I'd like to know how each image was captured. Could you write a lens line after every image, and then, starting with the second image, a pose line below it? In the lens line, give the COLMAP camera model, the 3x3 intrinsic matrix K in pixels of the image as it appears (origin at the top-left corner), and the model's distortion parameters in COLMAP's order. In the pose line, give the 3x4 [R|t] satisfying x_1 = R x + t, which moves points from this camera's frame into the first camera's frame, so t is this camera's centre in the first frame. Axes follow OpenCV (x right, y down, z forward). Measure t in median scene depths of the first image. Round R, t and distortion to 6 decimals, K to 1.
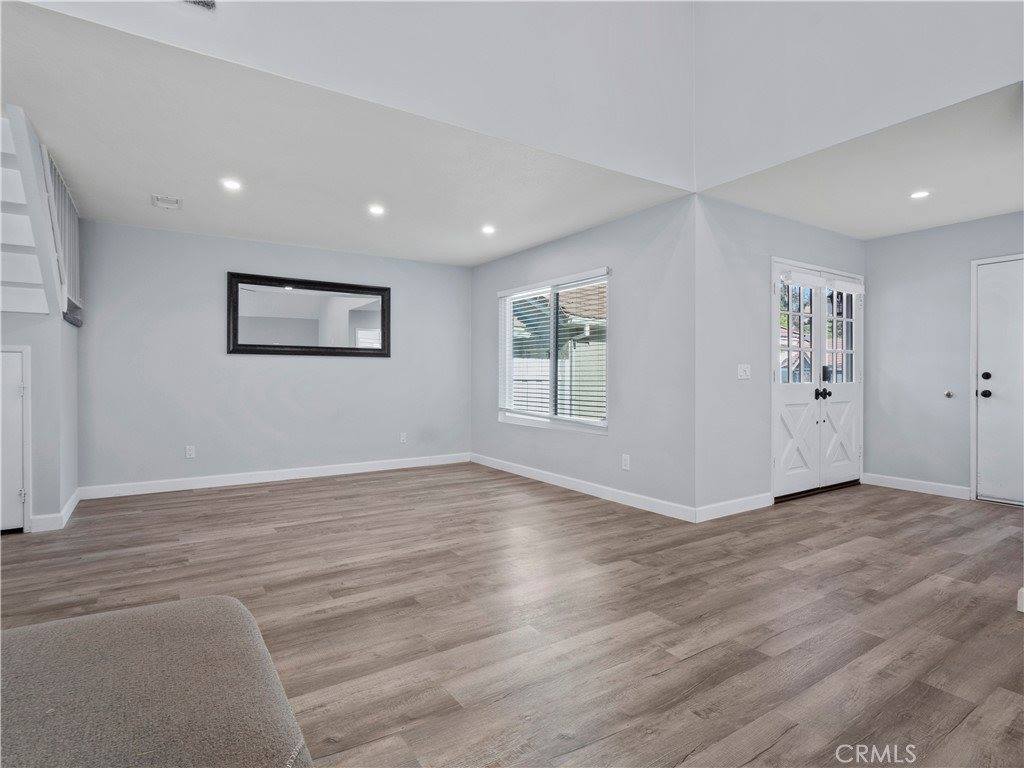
lens RADIAL K [[541.6, 0, 507.2], [0, 541.6, 374.5], [0, 0, 1]] dist [-0.005301, -0.002045]
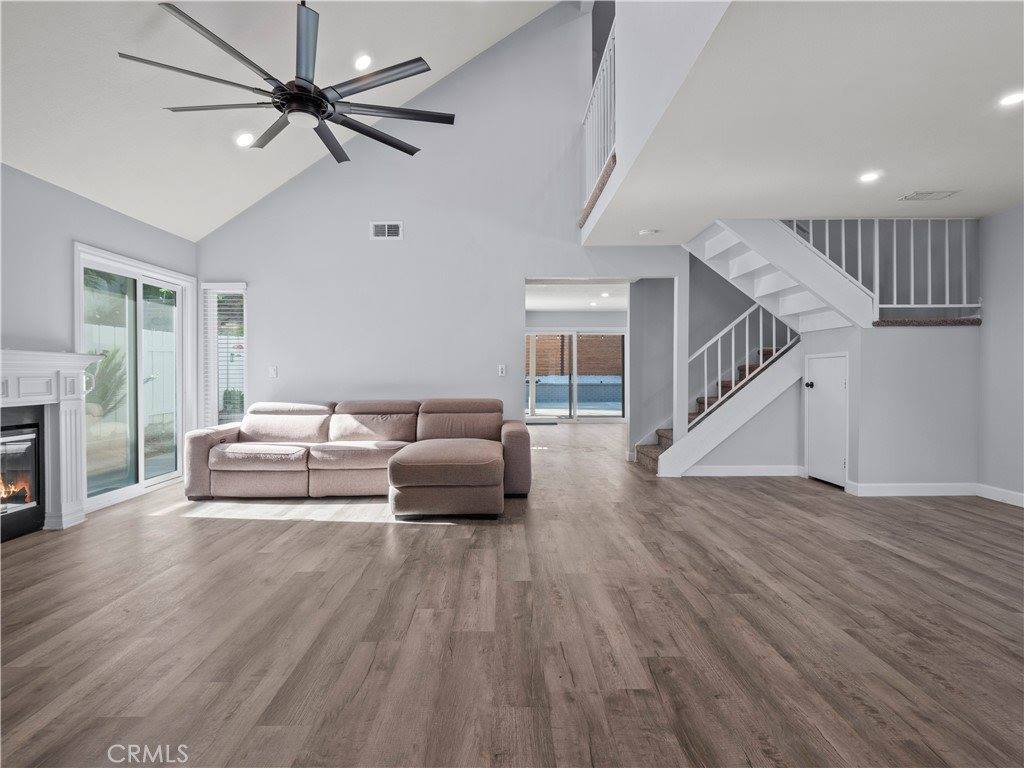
lens RADIAL K [[541.6, 0, 509.2], [0, 541.6, 379.2], [0, 0, 1]] dist [-0.005301, -0.002045]
pose [[-0.539593, 0.007591, -0.841892, 0.841464], [0.002136, 0.999968, 0.007648, 0.004171], [0.841923, 0.002328, -0.539592, 1.254829]]
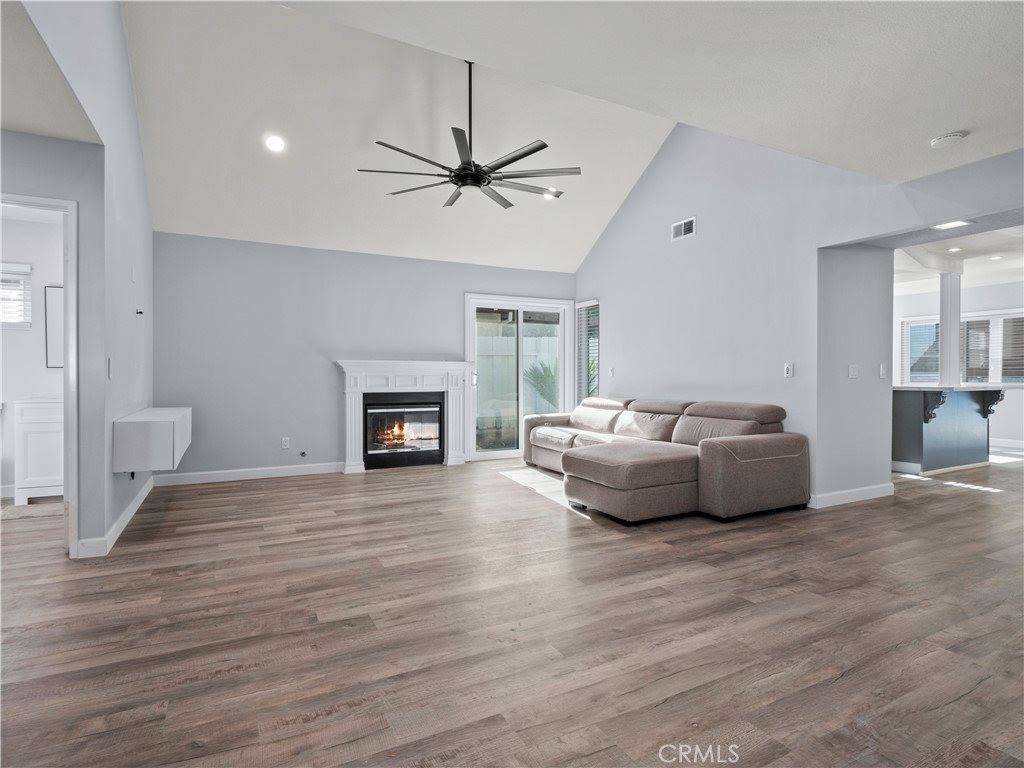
lens RADIAL K [[541.6, 0, 508.8], [0, 541.6, 382.1], [0, 0, 1]] dist [-0.005301, -0.002045]
pose [[-0.994566, -0.004465, 0.104009, -0.117745], [-0.003127, 0.999910, 0.013026, 0.003385], [-0.104058, 0.012630, -0.994491, 1.807128]]
